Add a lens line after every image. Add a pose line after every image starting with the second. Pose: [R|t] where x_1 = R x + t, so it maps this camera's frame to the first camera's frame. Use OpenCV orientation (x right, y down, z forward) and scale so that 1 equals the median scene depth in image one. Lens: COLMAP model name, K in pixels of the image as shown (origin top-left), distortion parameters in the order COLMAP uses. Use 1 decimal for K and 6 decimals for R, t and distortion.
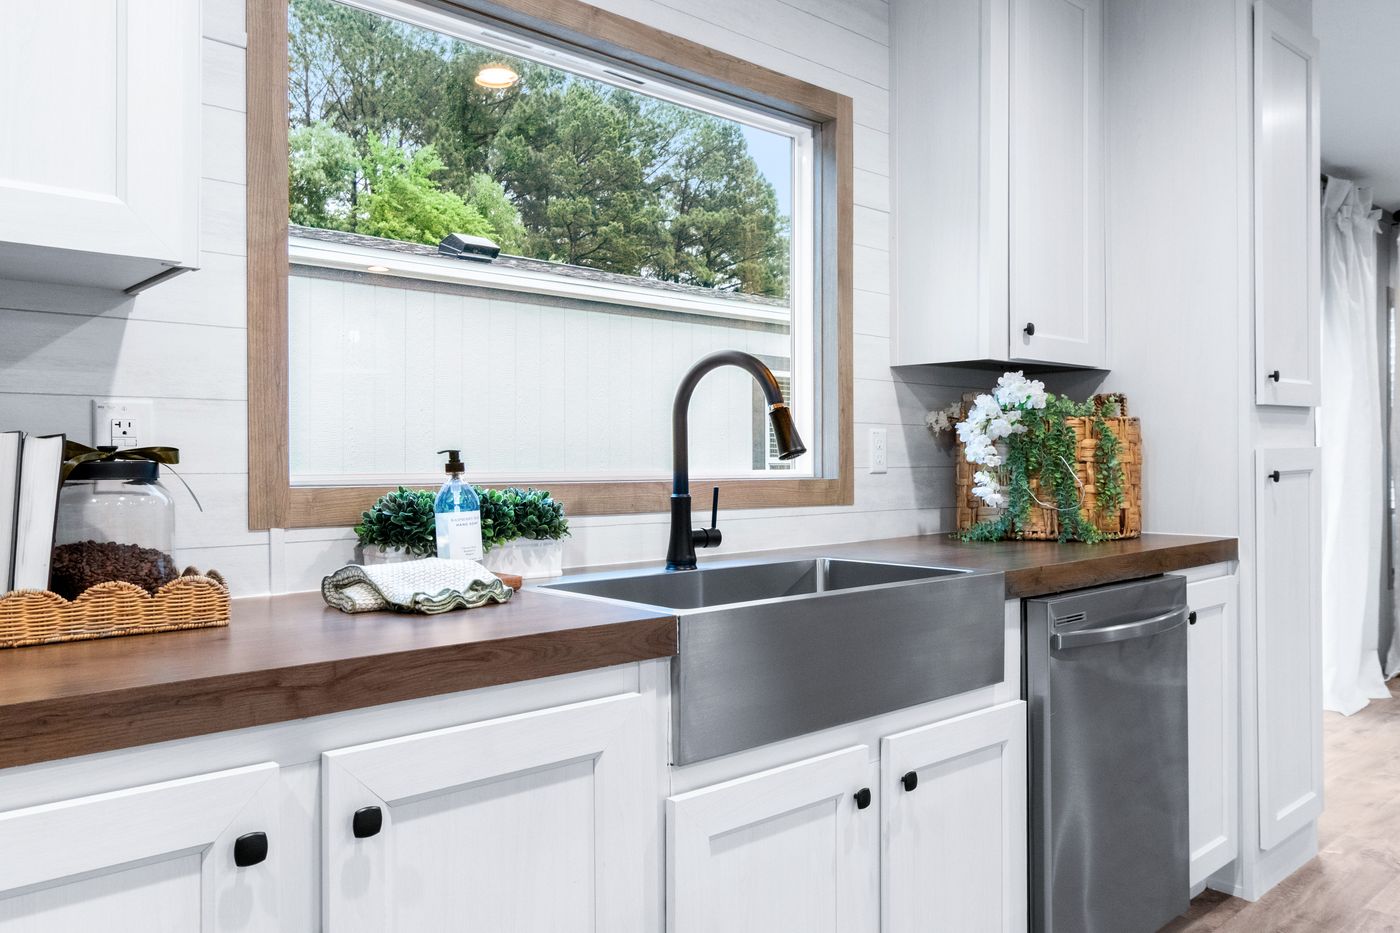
lens RADIAL K [[1007.9, 0, 704.4], [0, 1007.9, 458.4], [0, 0, 1]] dist [-0.001681, 0.004885]
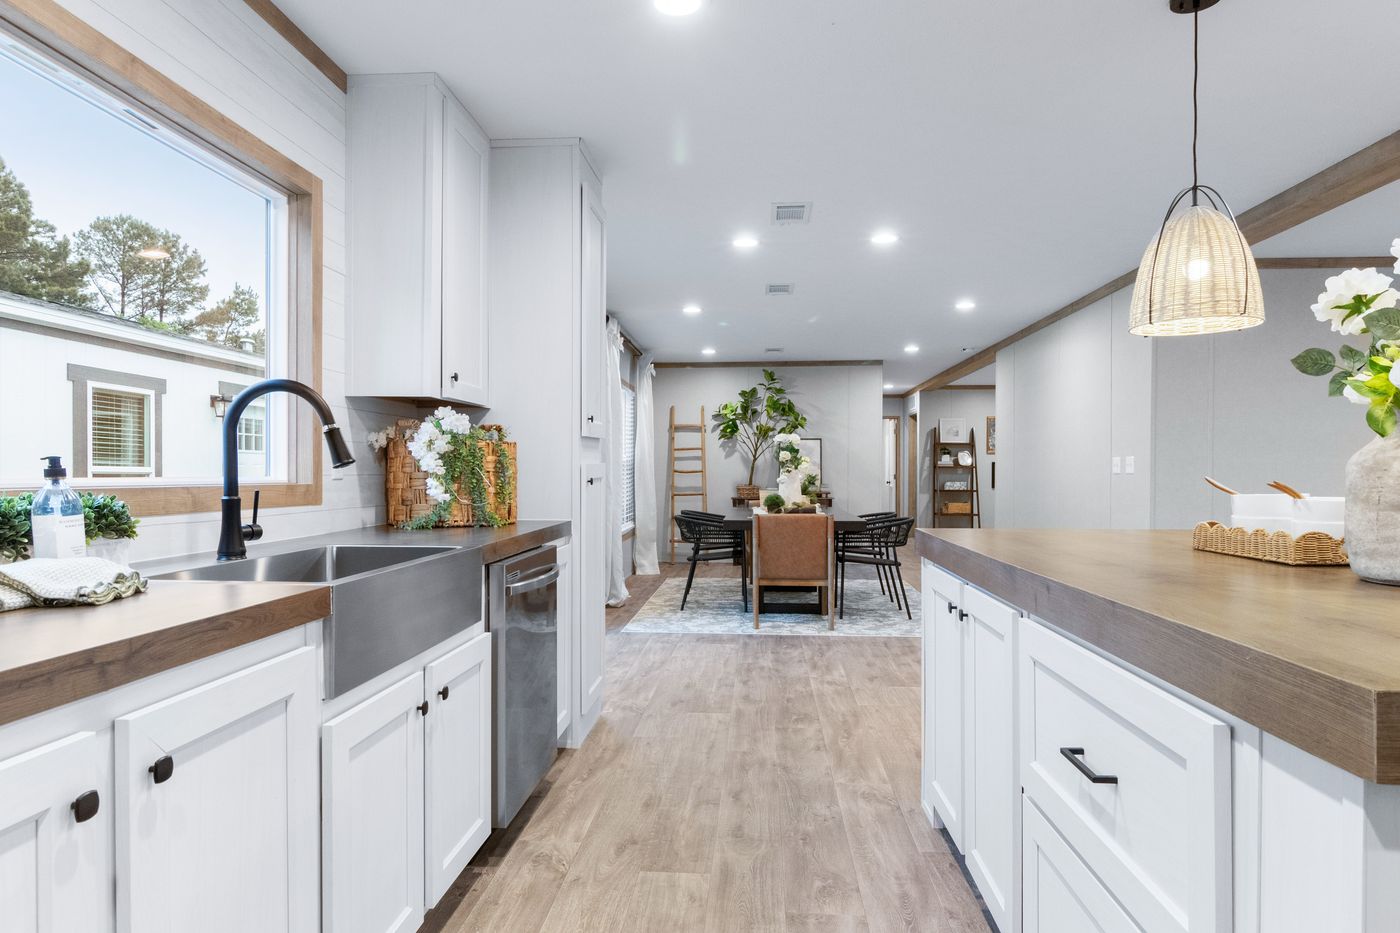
lens RADIAL K [[828.5, 0, 662.8], [0, 828.5, 478.4], [0, 0, 1]] dist [-0.001307, 0.000248]
pose [[0.737206, 0.000422, 0.675667, -0.265556], [-0.007731, 0.999940, 0.007812, 0.002206], [-0.675623, -0.010983, 0.737165, -0.055395]]
